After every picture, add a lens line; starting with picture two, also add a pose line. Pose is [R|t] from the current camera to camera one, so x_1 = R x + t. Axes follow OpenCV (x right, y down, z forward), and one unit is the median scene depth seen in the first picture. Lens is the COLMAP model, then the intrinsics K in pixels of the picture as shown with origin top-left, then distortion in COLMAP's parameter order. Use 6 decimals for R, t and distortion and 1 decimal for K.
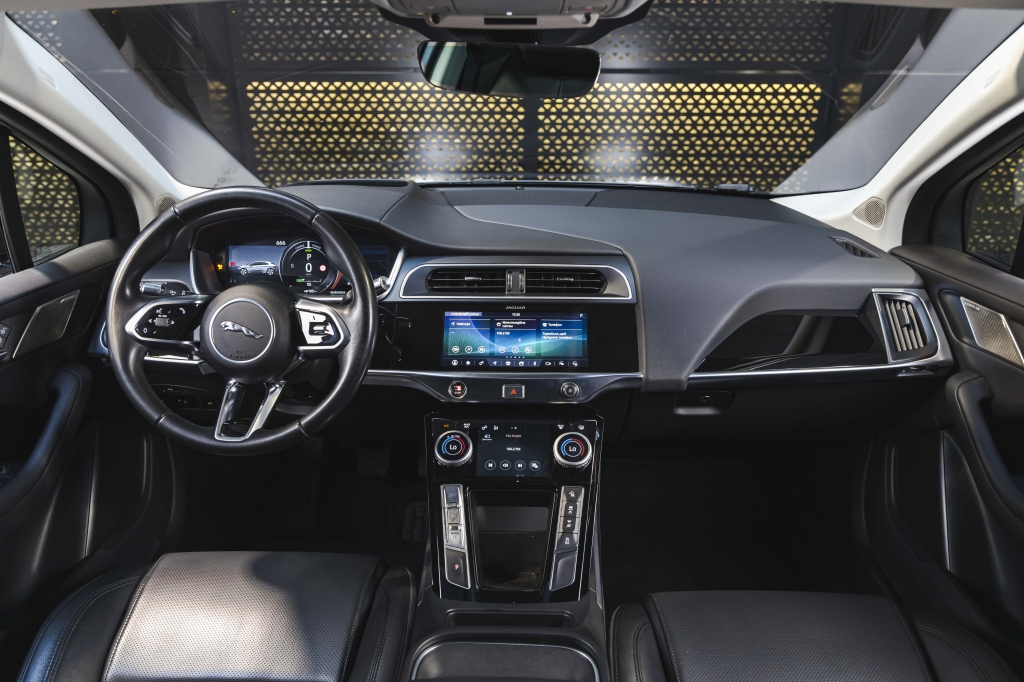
lens RADIAL K [[686.1, 0, 512.5], [0, 686.1, 344.8], [0, 0, 1]] dist [-0.002531, 0.003789]
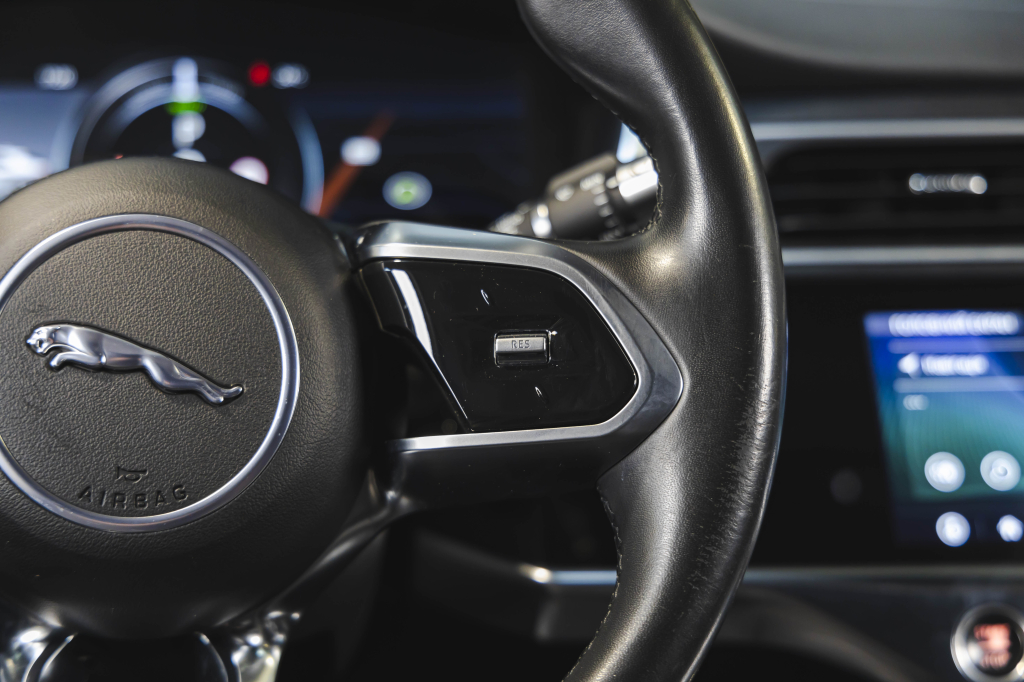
lens RADIAL K [[2081.7, 0, 508.5], [0, 2081.7, 343.7], [0, 0, 1]] dist [0.066409, 0.000000]
pose [[0.992805, -0.026407, 0.116794, -0.316225], [0.042153, 0.990019, -0.134485, 0.053526], [-0.112077, 0.138441, 0.984009, 0.332598]]
